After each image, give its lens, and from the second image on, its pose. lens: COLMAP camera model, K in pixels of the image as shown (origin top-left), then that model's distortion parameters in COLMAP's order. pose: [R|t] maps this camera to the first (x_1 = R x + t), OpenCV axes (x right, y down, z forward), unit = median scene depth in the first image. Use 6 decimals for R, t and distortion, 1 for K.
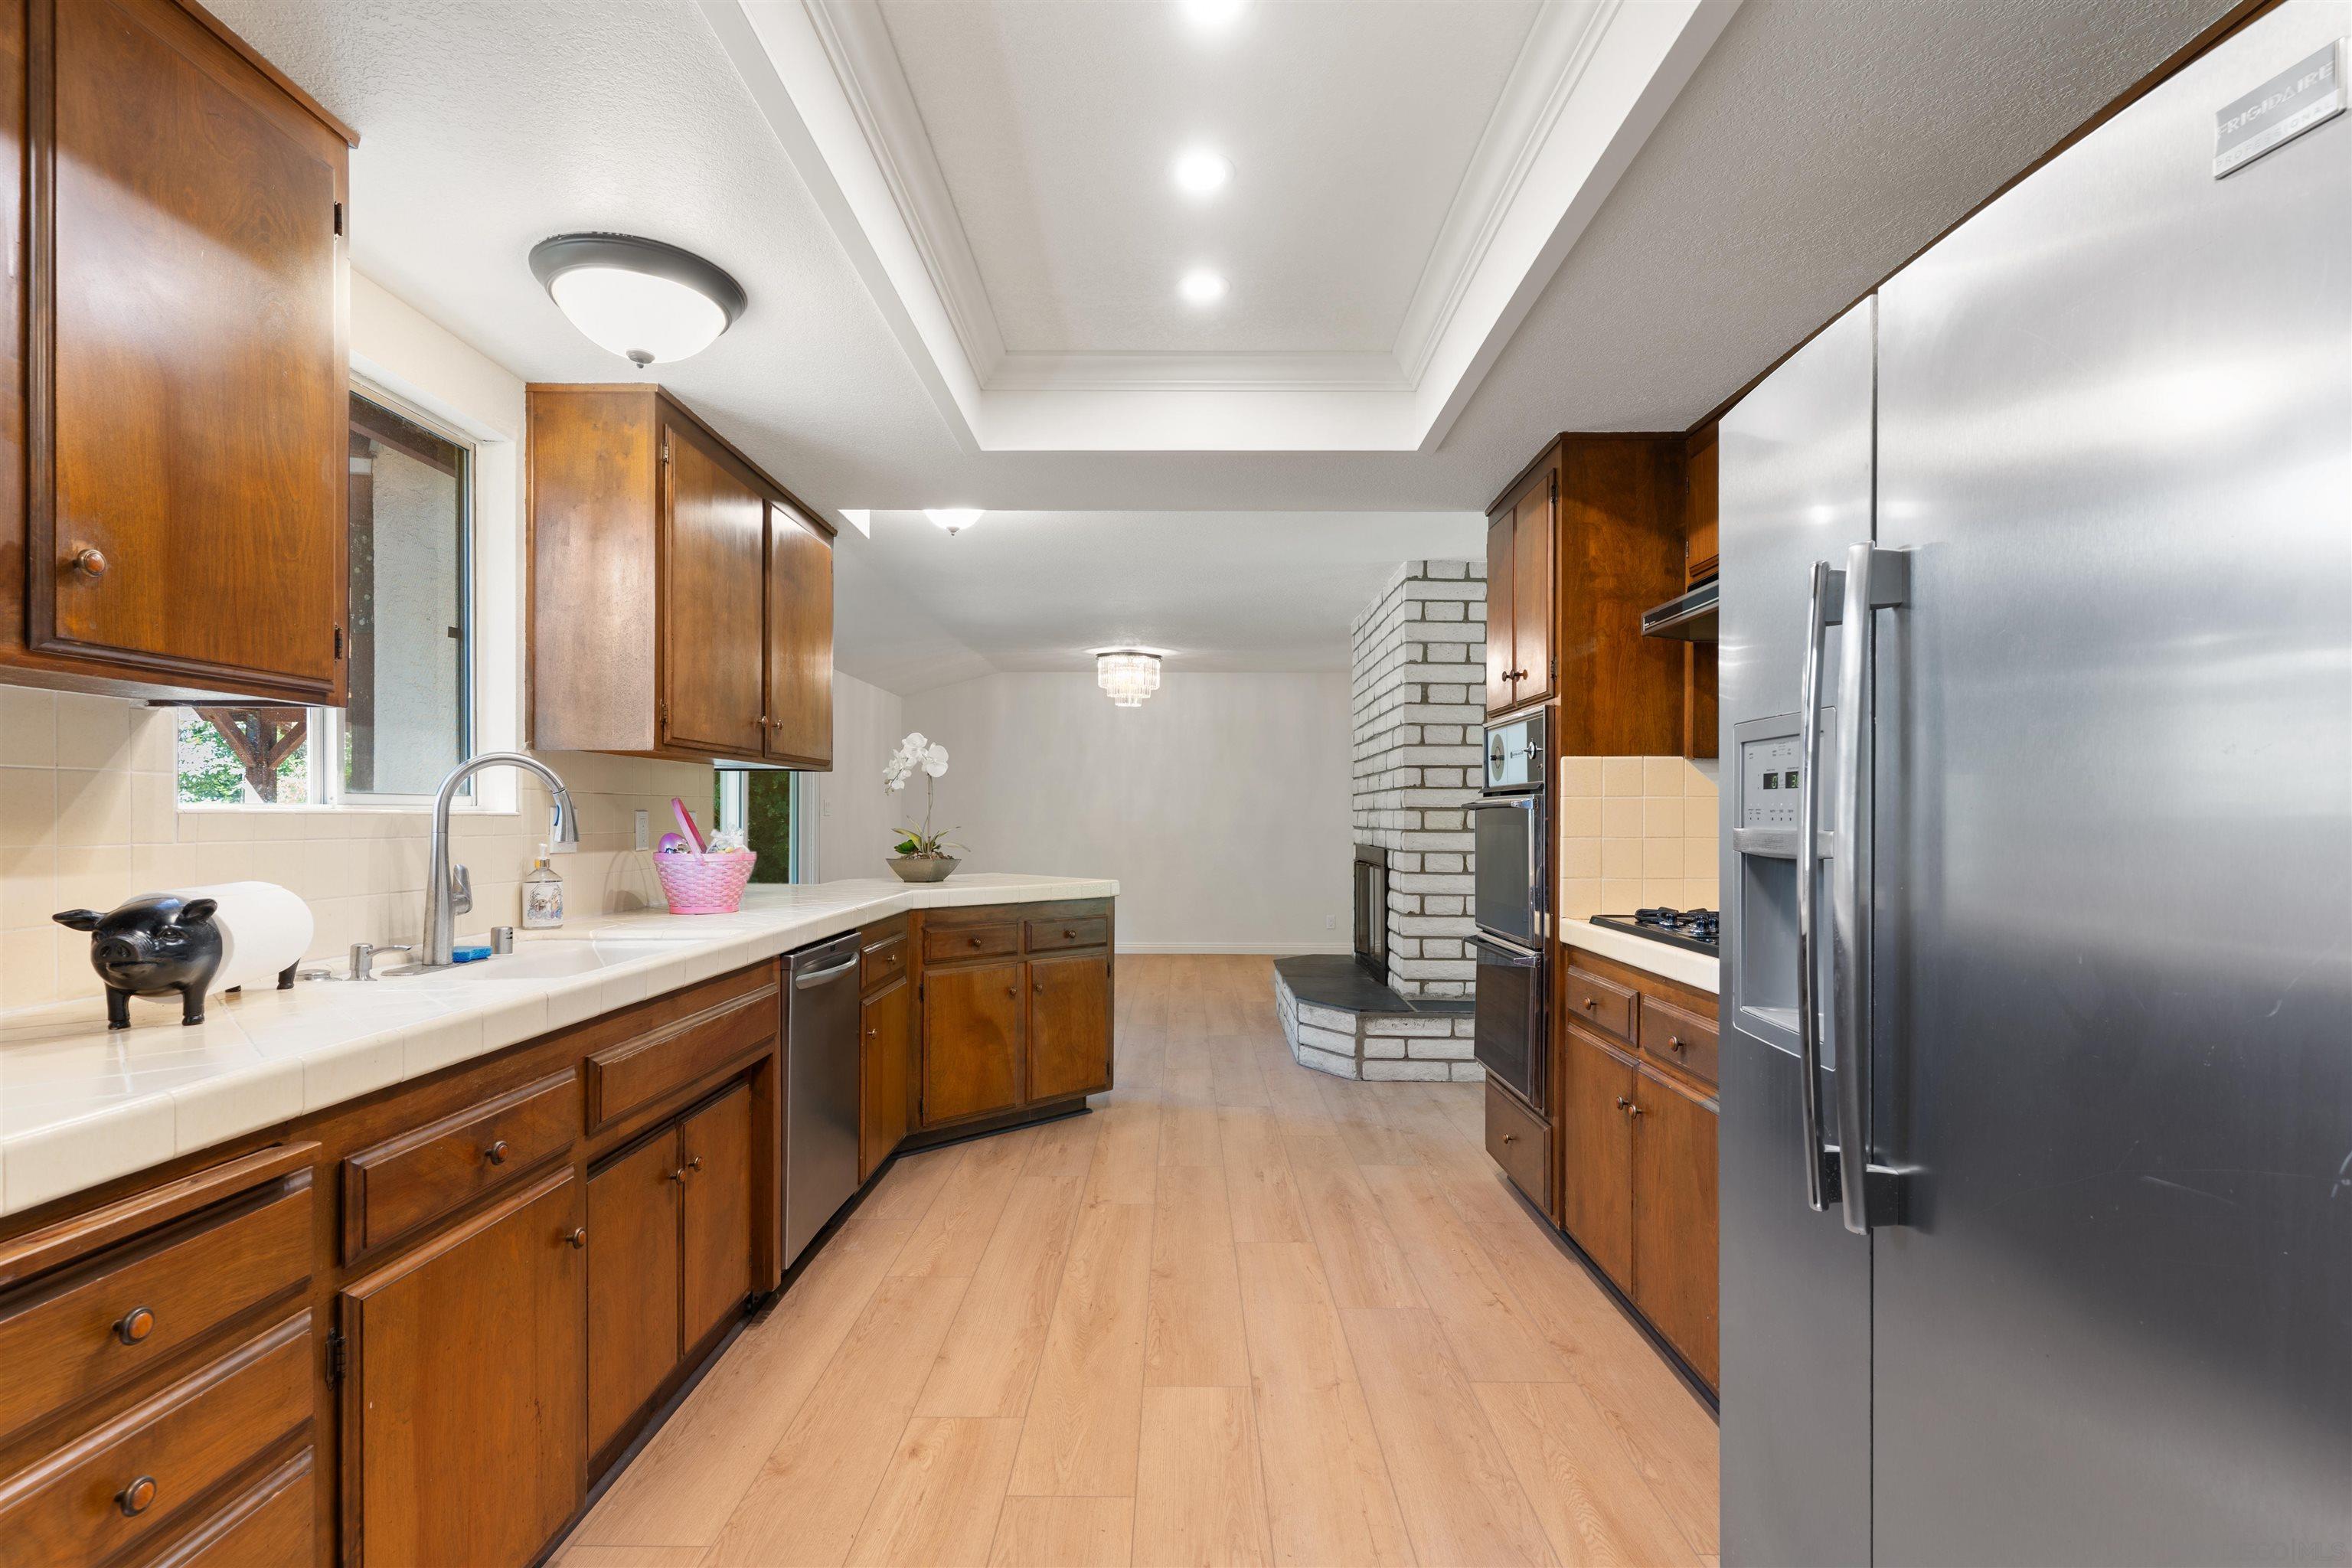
lens RADIAL K [[1117.7, 0, 1166.8], [0, 1117.7, 795.5], [0, 0, 1]] dist [-0.000053, 0.000669]
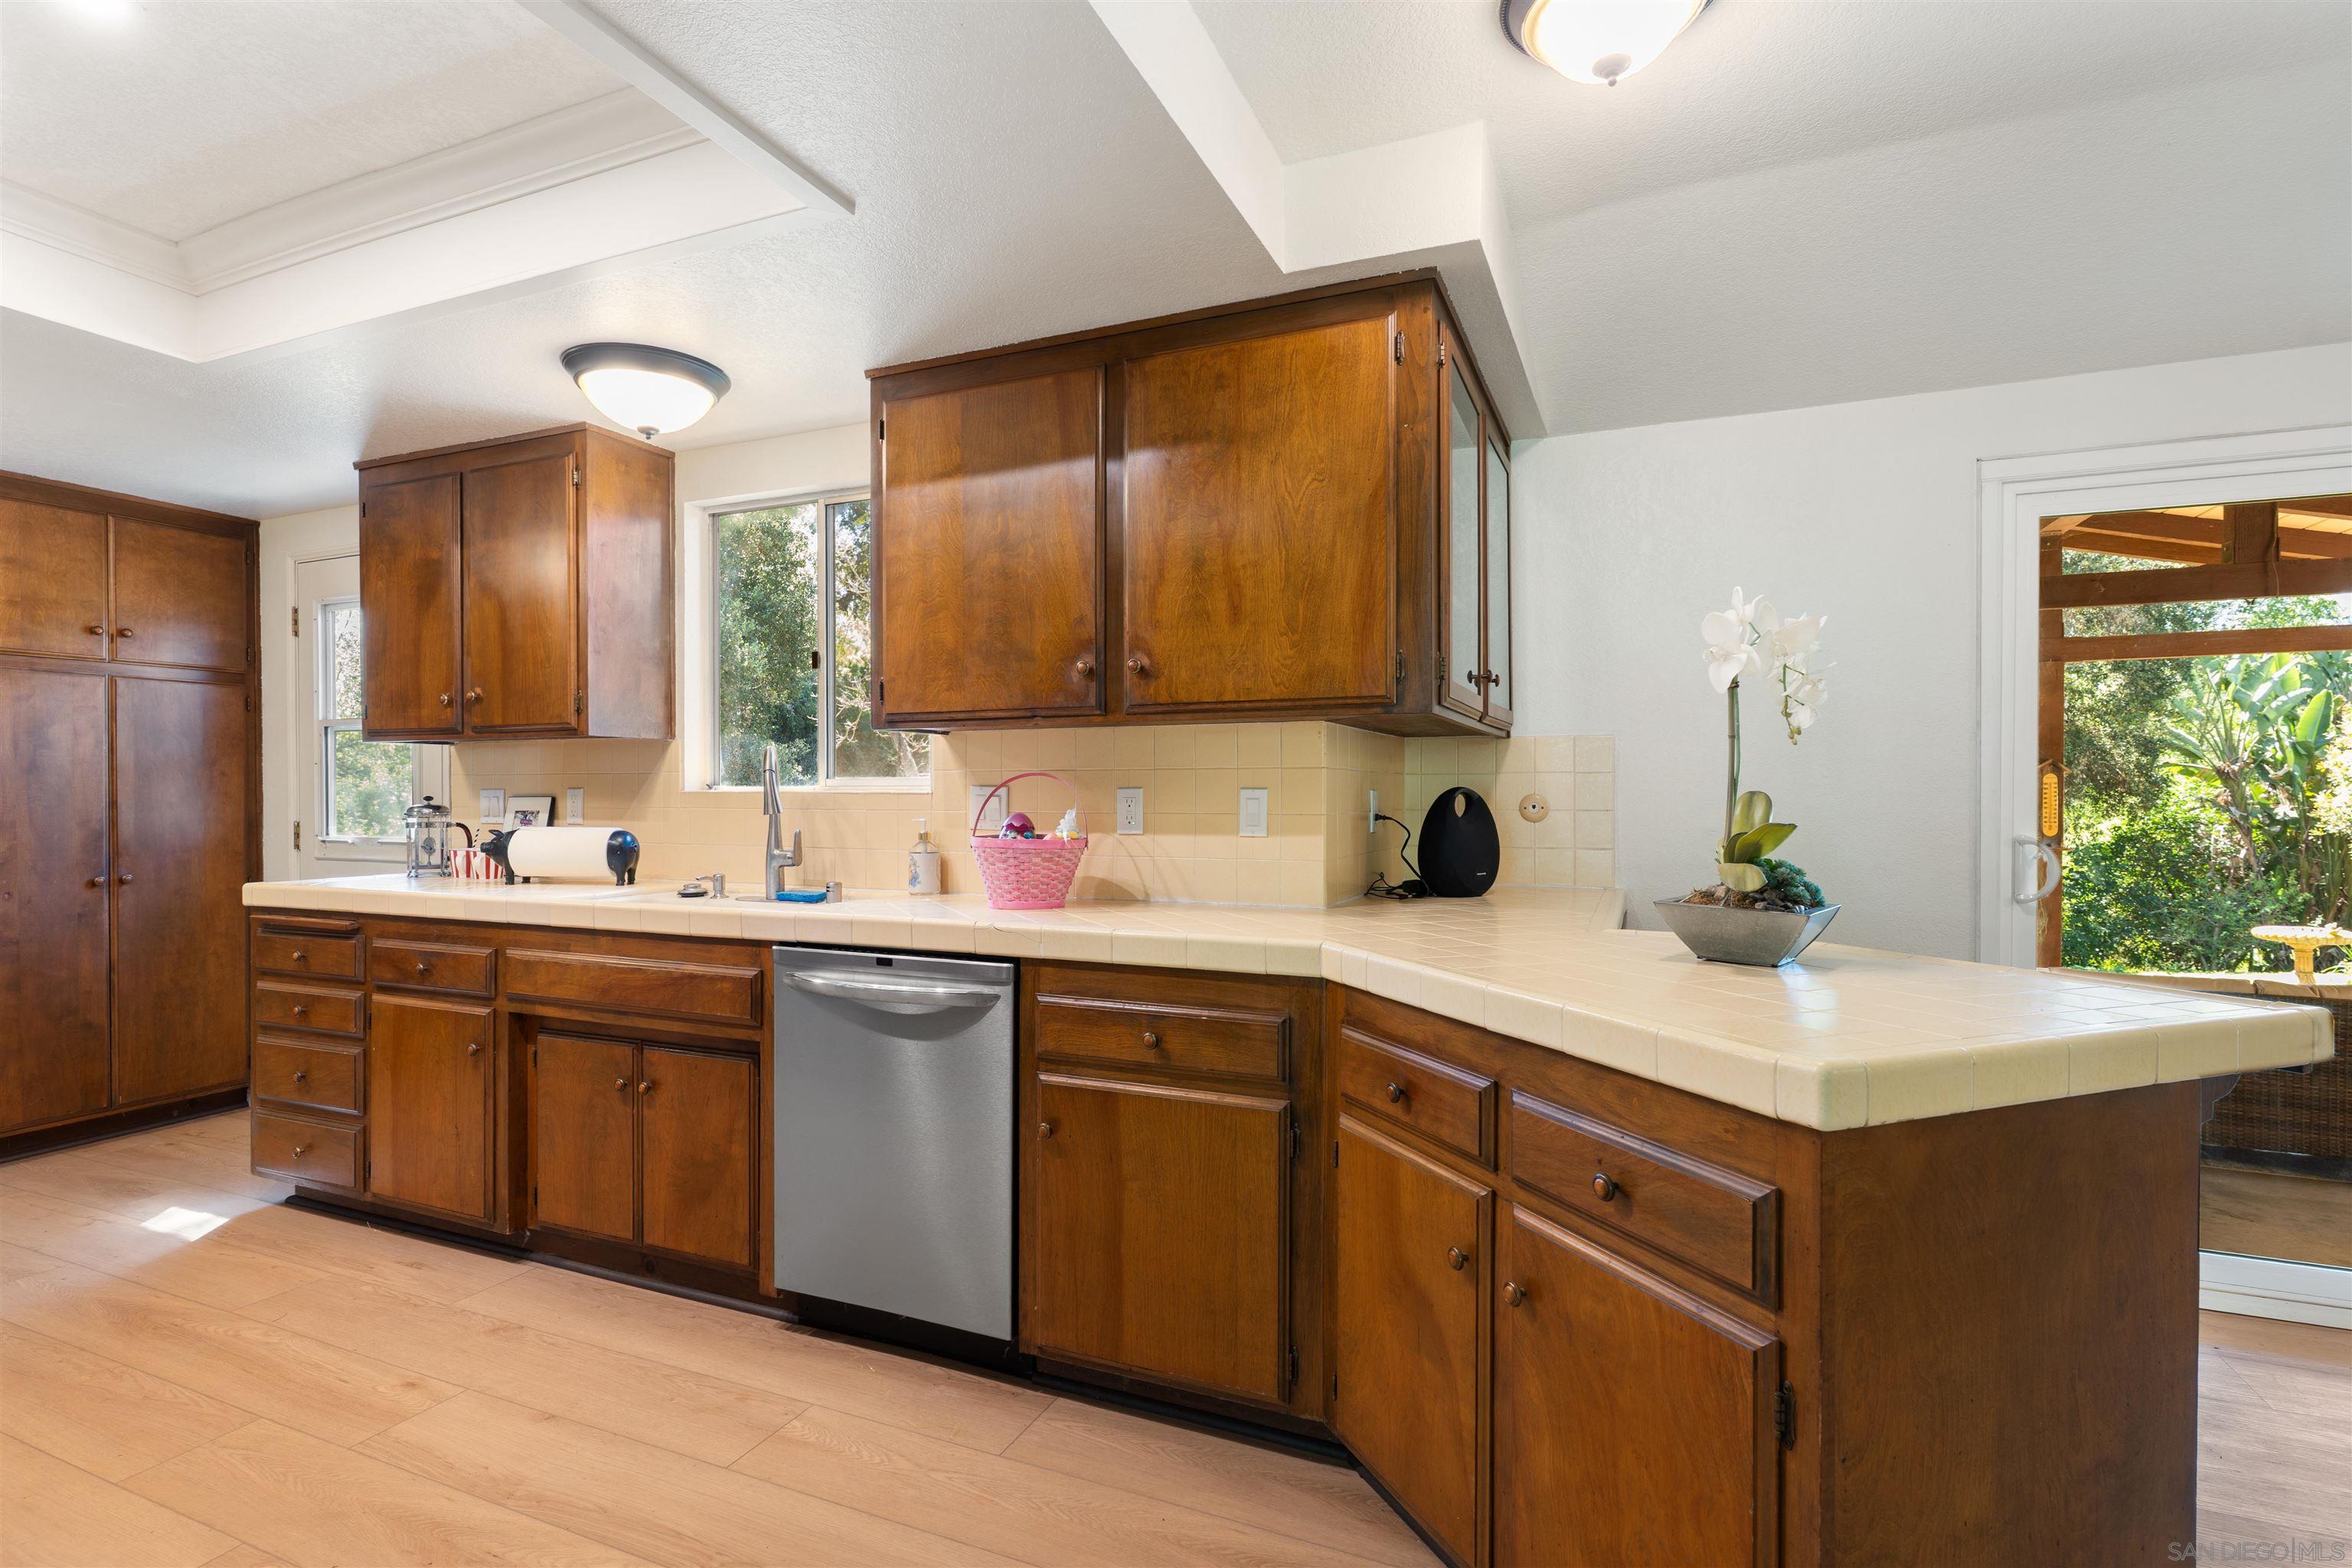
lens RADIAL K [[1117.7, 0, 1166.8], [0, 1117.7, 795.5], [0, 0, 1]] dist [-0.000053, 0.000669]
pose [[-0.382094, -0.005750, -0.924106, 0.456005], [0.014244, 0.999825, -0.012111, 0.041959], [0.924014, -0.017791, -0.381945, 1.939153]]
